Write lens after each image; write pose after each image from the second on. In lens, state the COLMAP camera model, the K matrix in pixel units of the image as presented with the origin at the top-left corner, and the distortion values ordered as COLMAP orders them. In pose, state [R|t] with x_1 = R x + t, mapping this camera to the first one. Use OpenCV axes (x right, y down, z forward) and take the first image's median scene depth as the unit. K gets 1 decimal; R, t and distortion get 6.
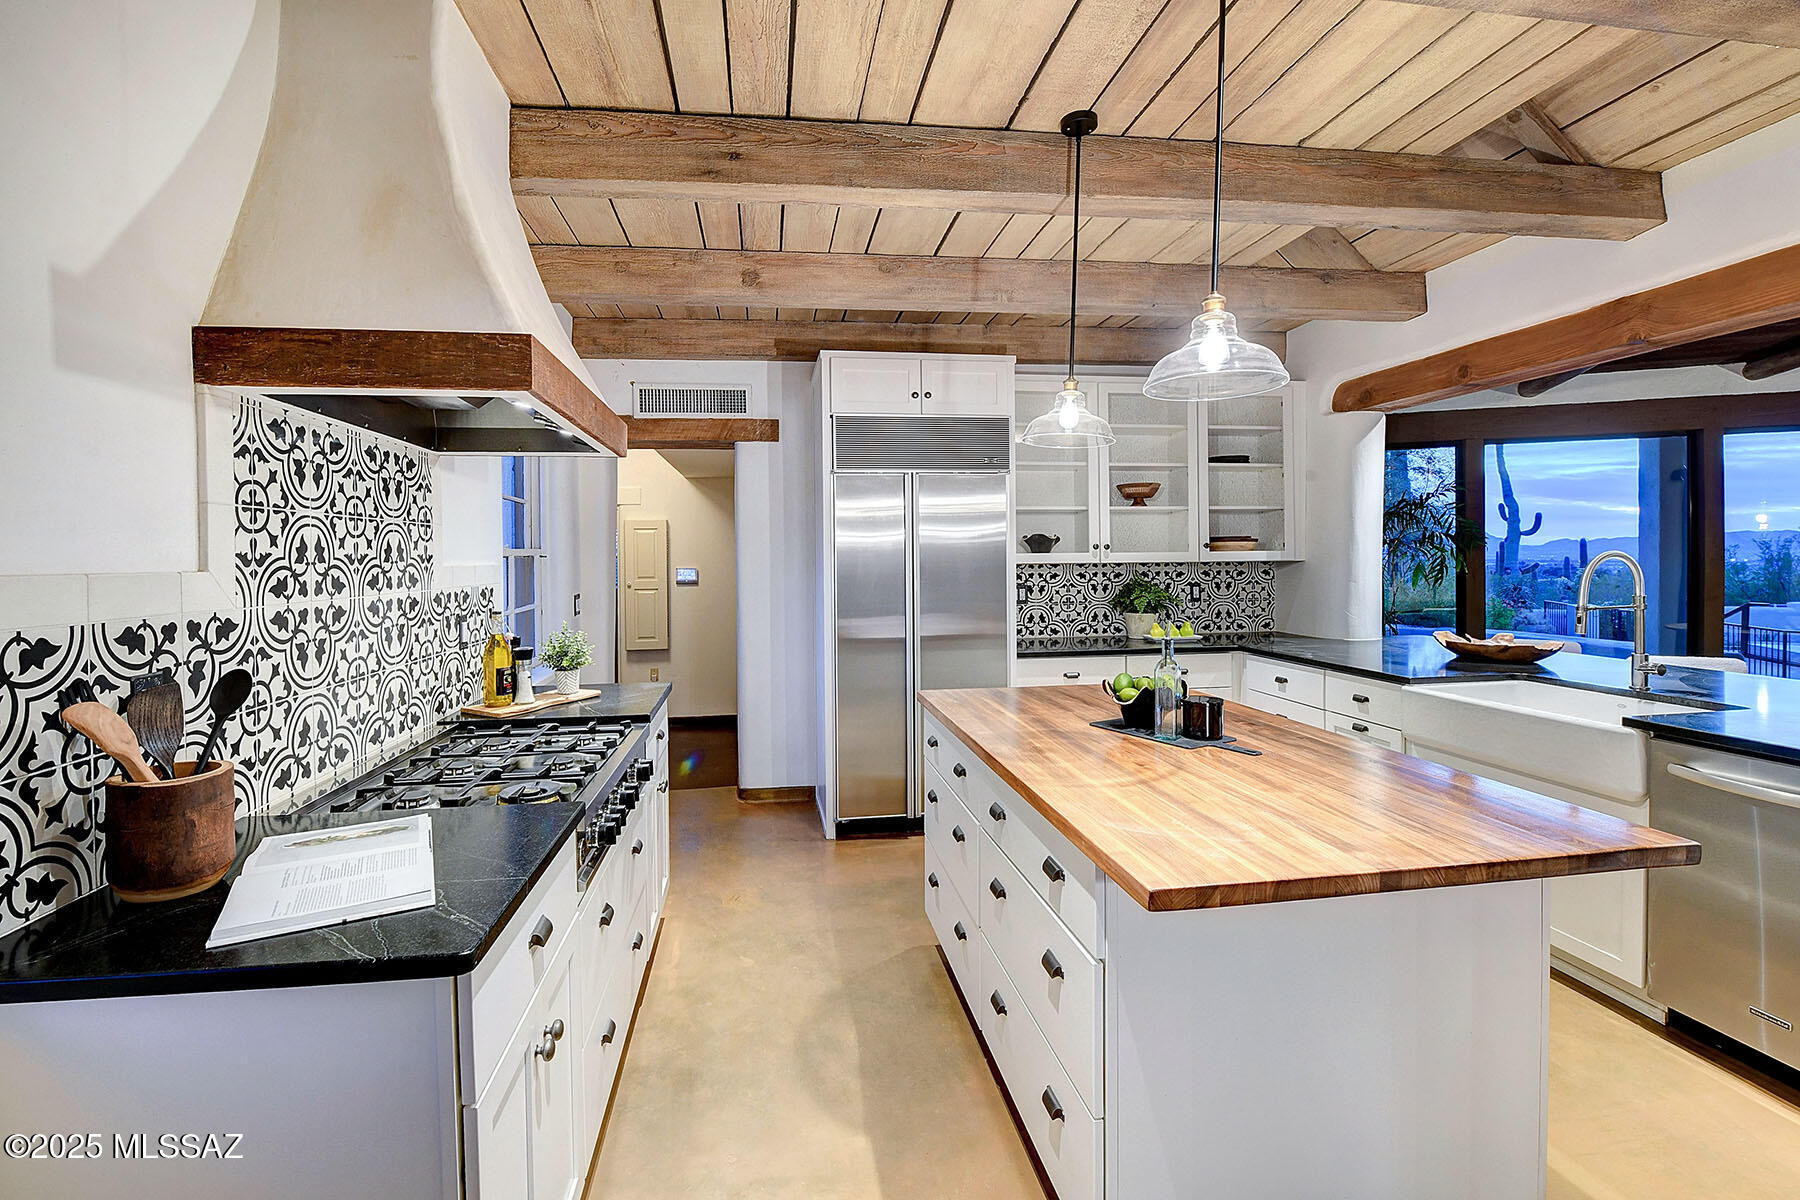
lens RADIAL K [[817.8, 0, 889.1], [0, 817.8, 587.8], [0, 0, 1]] dist [-0.004129, -0.000457]
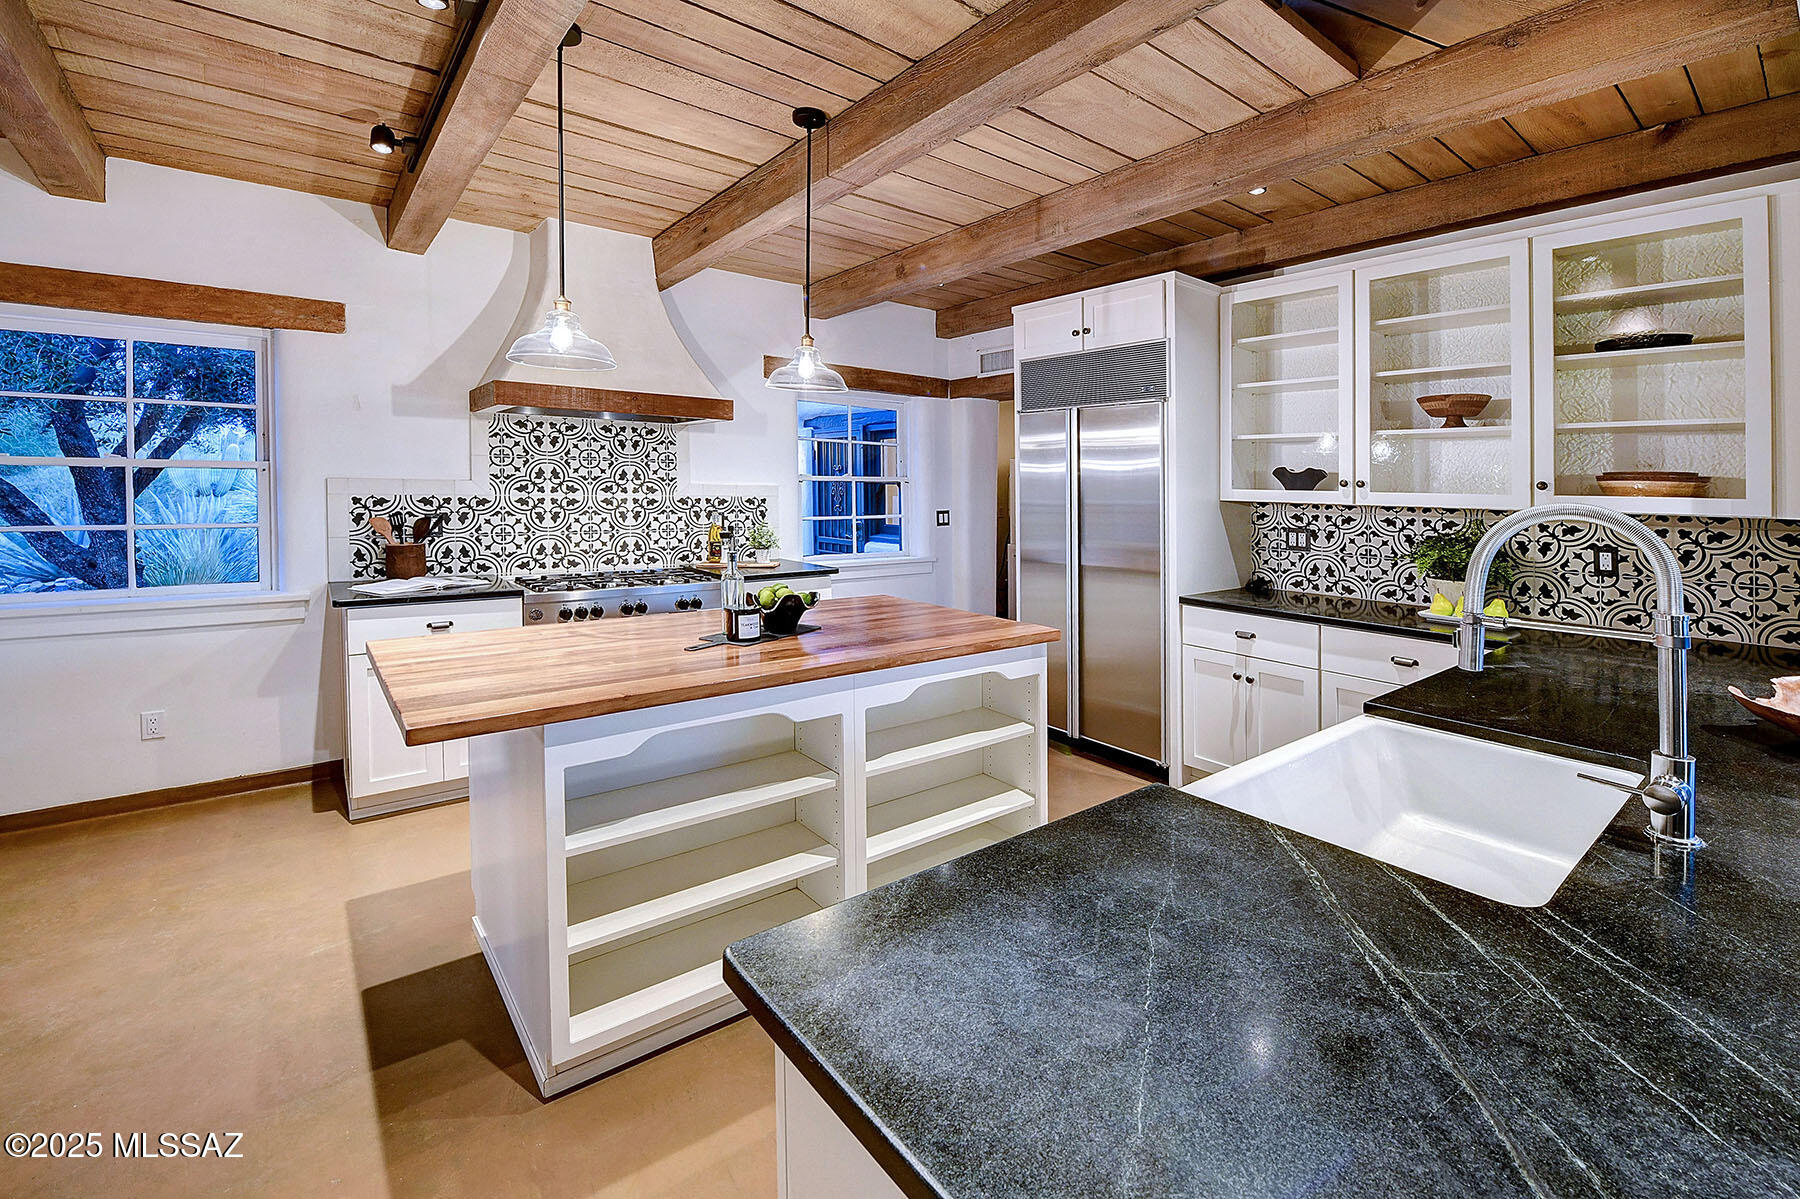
lens RADIAL K [[746.9, 0, 942.5], [0, 746.9, 531.7], [0, 0, 1]] dist [-0.011593, -0.000249]
pose [[0.538871, 0.073314, -0.839192, 0.749256], [-0.056599, 0.997106, 0.050766, -0.022444], [0.840485, 0.020141, 0.541461, 0.346103]]
